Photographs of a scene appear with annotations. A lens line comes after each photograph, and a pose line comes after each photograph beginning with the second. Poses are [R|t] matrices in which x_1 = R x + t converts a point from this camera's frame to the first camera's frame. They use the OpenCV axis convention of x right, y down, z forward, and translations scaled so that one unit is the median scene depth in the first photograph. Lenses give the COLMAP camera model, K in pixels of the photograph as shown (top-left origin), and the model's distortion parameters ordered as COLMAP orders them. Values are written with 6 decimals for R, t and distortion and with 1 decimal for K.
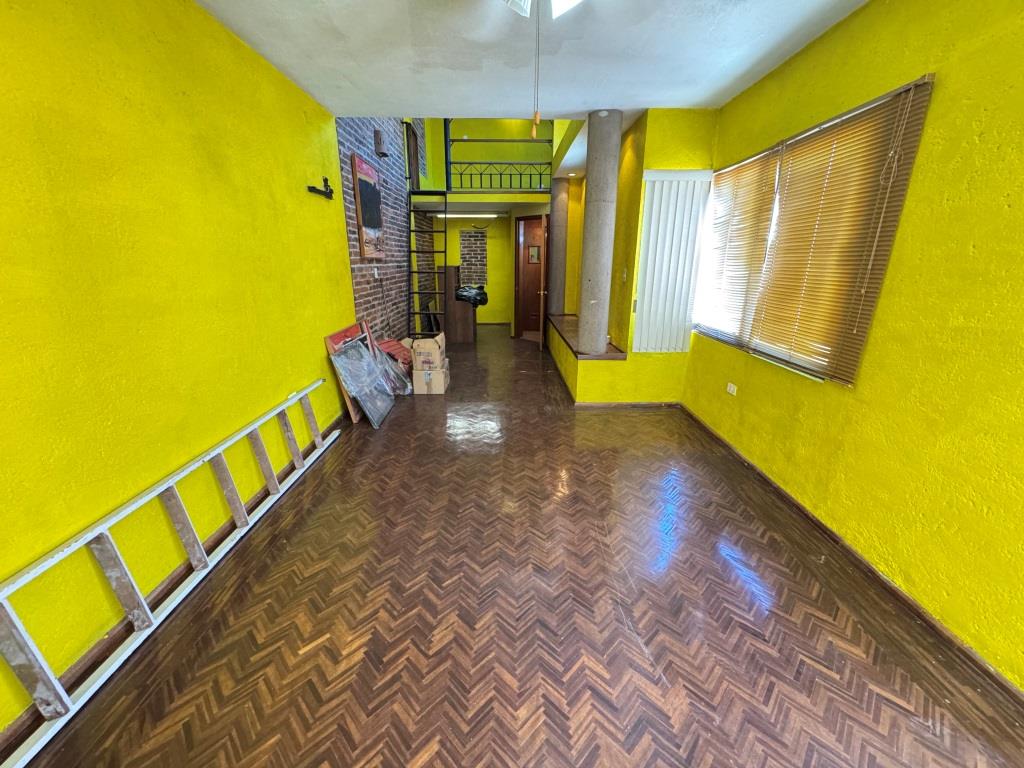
lens RADIAL K [[408.9, 0, 511.5], [0, 408.9, 381.6], [0, 0, 1]] dist [-0.000616, 0.000219]
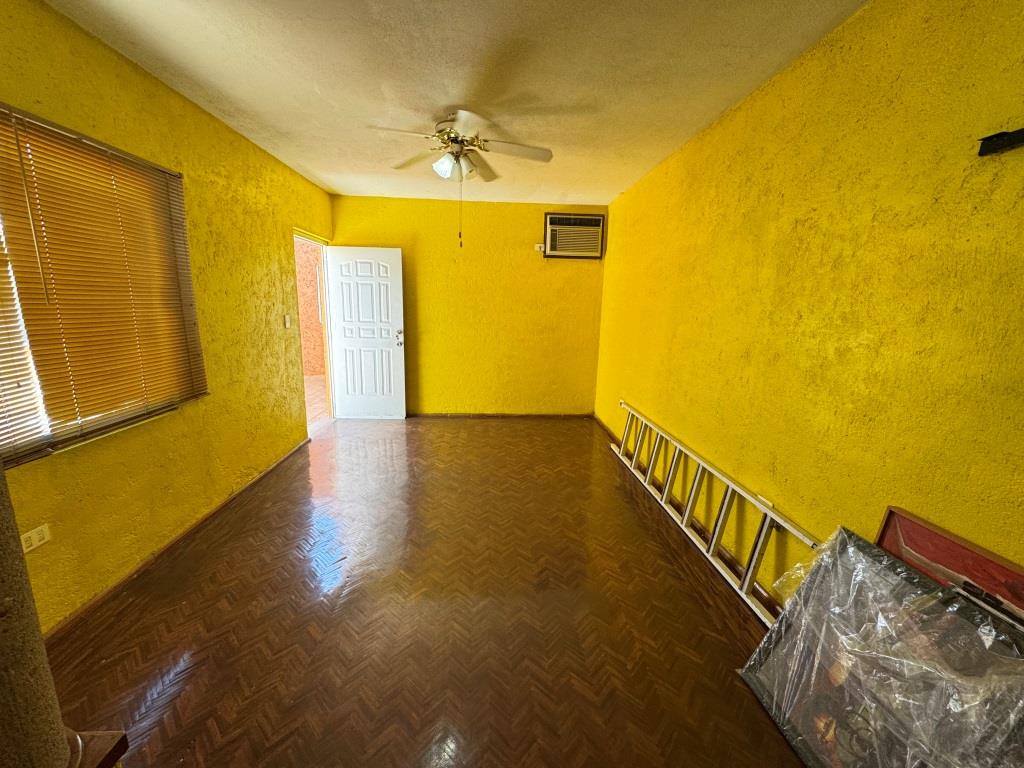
lens RADIAL K [[408.9, 0, 511.5], [0, 408.9, 381.6], [0, 0, 1]] dist [-0.000616, 0.000219]
pose [[-0.998334, -0.018876, -0.054524, -0.054363], [-0.042075, 0.884800, 0.464067, -0.568026], [0.039483, 0.465588, -0.884121, 1.840430]]
